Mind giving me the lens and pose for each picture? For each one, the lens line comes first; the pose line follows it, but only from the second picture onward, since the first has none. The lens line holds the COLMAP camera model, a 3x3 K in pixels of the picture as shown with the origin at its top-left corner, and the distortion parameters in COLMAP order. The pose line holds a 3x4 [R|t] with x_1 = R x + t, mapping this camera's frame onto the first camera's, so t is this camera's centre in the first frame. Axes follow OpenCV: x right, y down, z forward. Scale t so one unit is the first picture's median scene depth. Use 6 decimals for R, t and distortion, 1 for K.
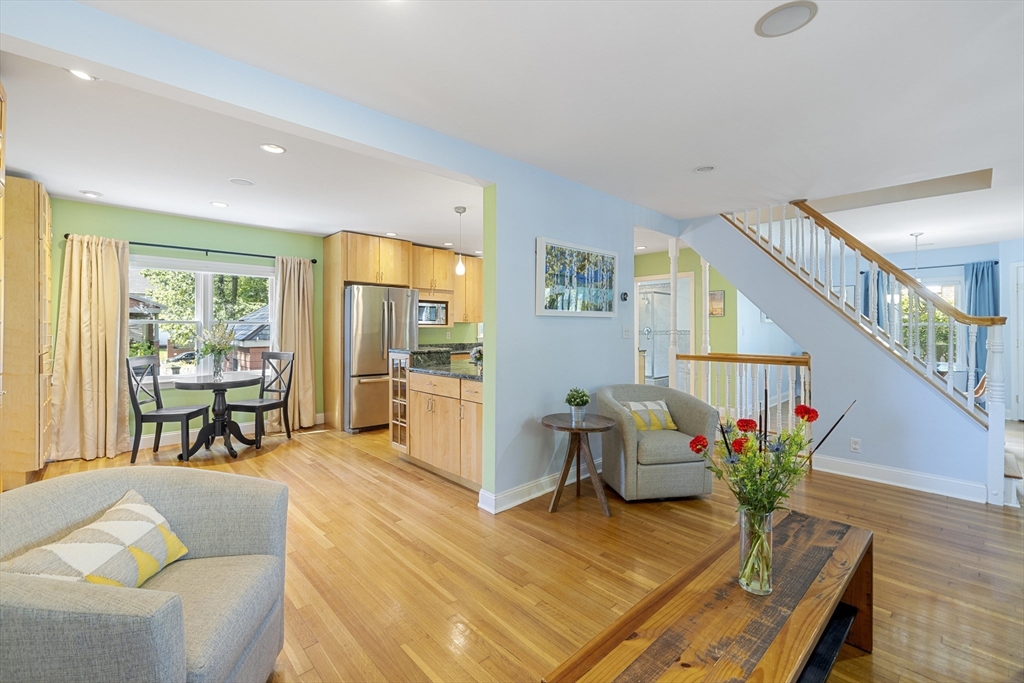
lens RADIAL K [[437.0, 0, 503.7], [0, 437.0, 327.7], [0, 0, 1]] dist [0.001511, 0.000155]
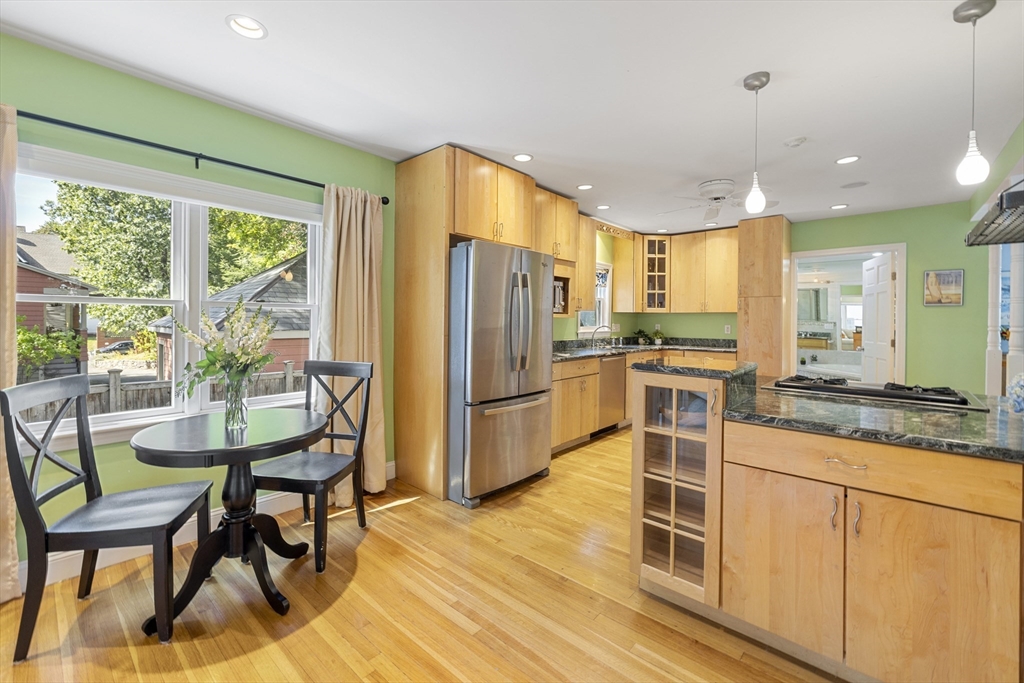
lens RADIAL K [[434.6, 0, 509.8], [0, 434.6, 322.6], [0, 0, 1]] dist [-0.000816, -0.000288]
pose [[0.994406, 0.009047, 0.105239, -0.431336], [-0.010265, 0.999886, 0.011028, 0.000338], [-0.105127, -0.012047, 0.994386, 0.540680]]
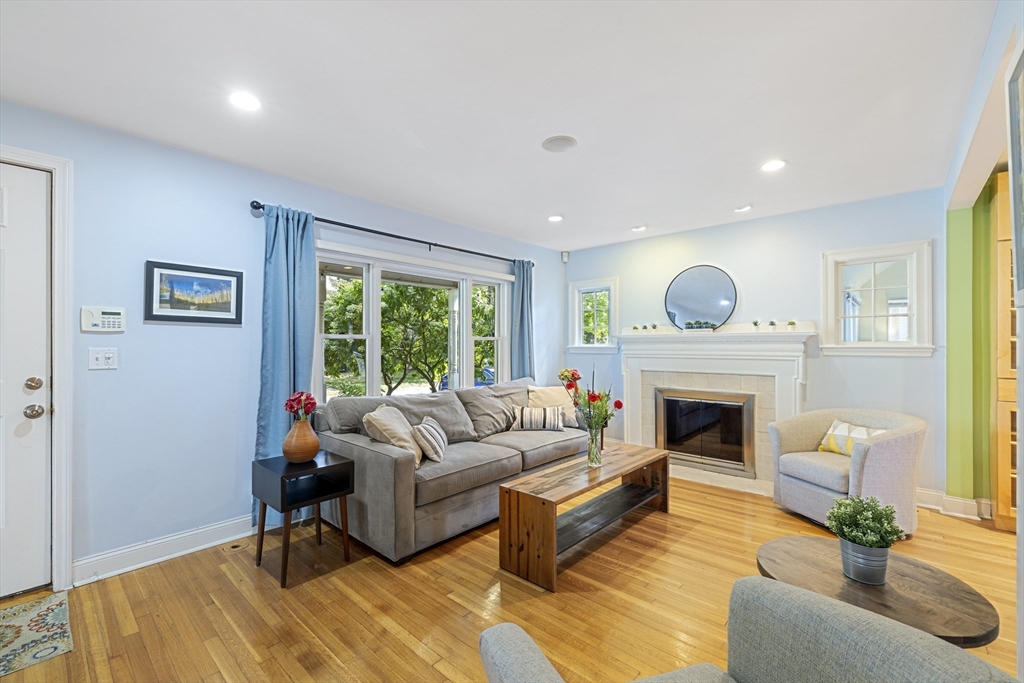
lens RADIAL K [[439.9, 0, 512.0], [0, 439.9, 341.5], [0, 0, 1]] dist [-0.000556, -0.000098]
pose [[-0.995101, 0.000540, -0.098861, 0.377215], [0.001452, 0.999957, -0.009160, -0.000214], [0.098852, -0.009259, -0.995059, 0.985486]]
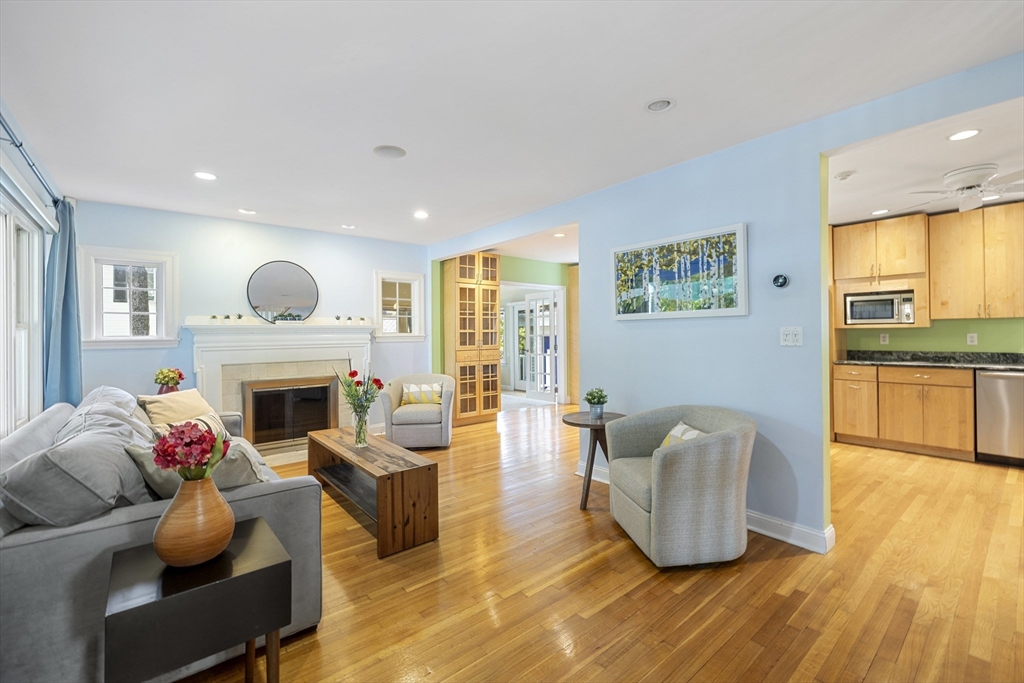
lens RADIAL K [[431.3, 0, 508.9], [0, 431.3, 330.3], [0, 0, 1]] dist [0.000648, -0.000005]
pose [[-0.054712, -0.006971, -0.998478, 0.892095], [0.013099, 0.999885, -0.007699, 0.001444], [0.998416, -0.013500, -0.054615, 0.604040]]
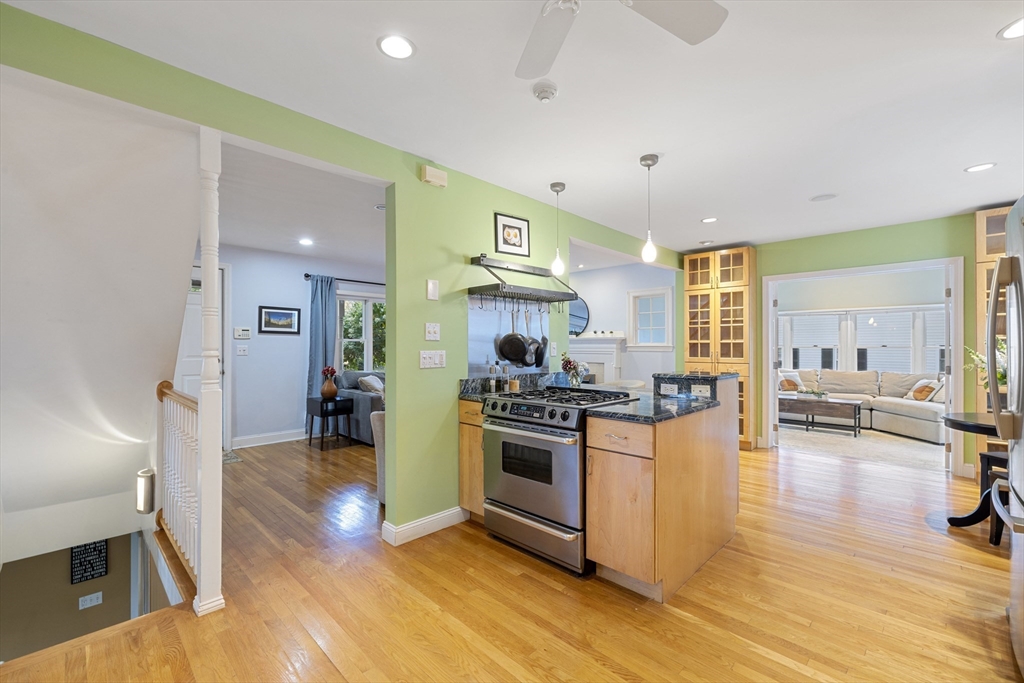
lens RADIAL K [[432.8, 0, 512.0], [0, 432.8, 341.5], [0, 0, 1]] dist [0.001455, -0.000121]
pose [[-0.998472, 0.000964, -0.055260, 0.141990], [0.001550, 0.999943, -0.010549, 0.004304], [0.055247, -0.010618, -0.998416, 1.648454]]
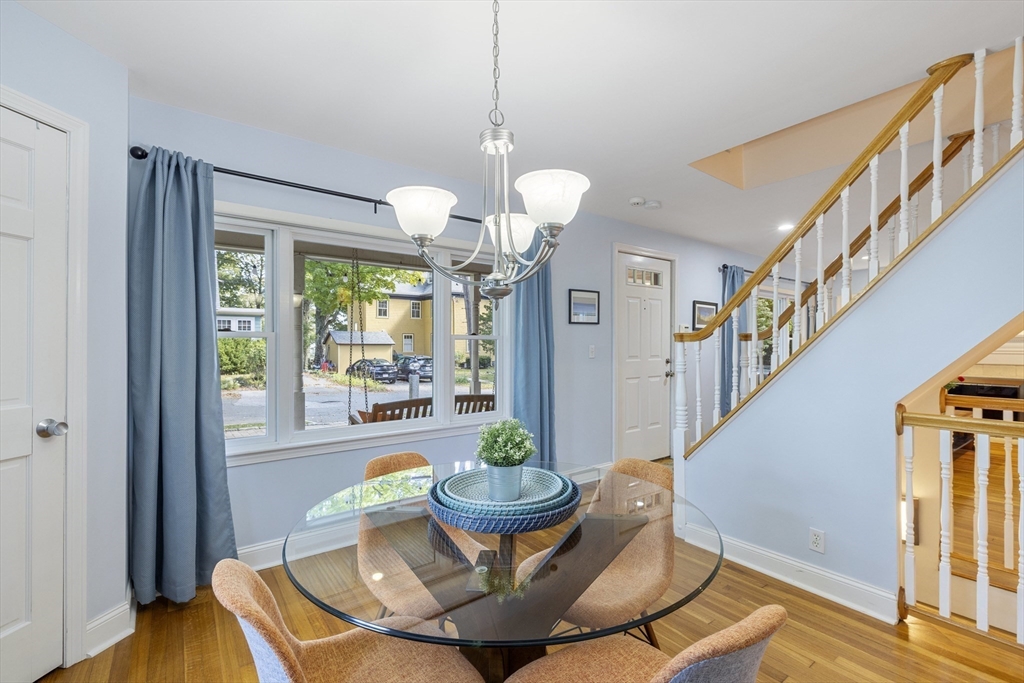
lens RADIAL K [[451.3, 0, 512.0], [0, 451.3, 341.5], [0, 0, 1]] dist [-0.001130, -0.000182]
pose [[-0.994683, 0.001938, 0.102968, 1.162791], [0.001508, 0.999990, -0.004257, -0.001121], [-0.102975, -0.004079, -0.994676, 1.591488]]
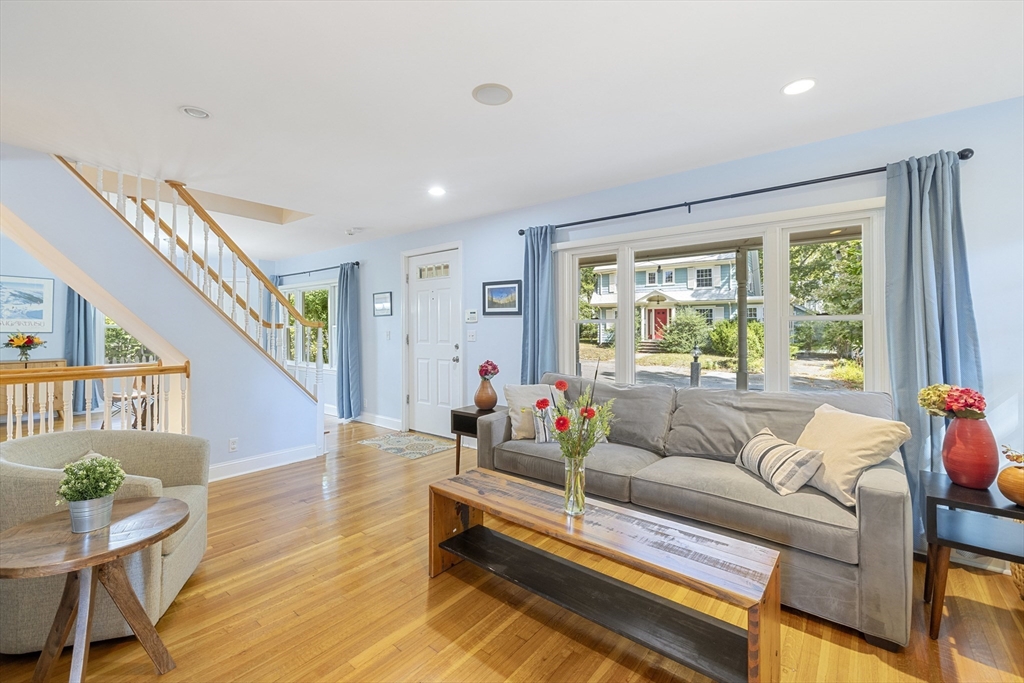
lens RADIAL K [[437.0, 0, 503.7], [0, 437.0, 327.7], [0, 0, 1]] dist [0.001511, 0.000155]
pose [[-0.134970, 0.004940, 0.990837, -0.251989], [-0.000440, 0.999987, -0.005046, 0.000936], [-0.990850, -0.001117, -0.134966, 0.447967]]
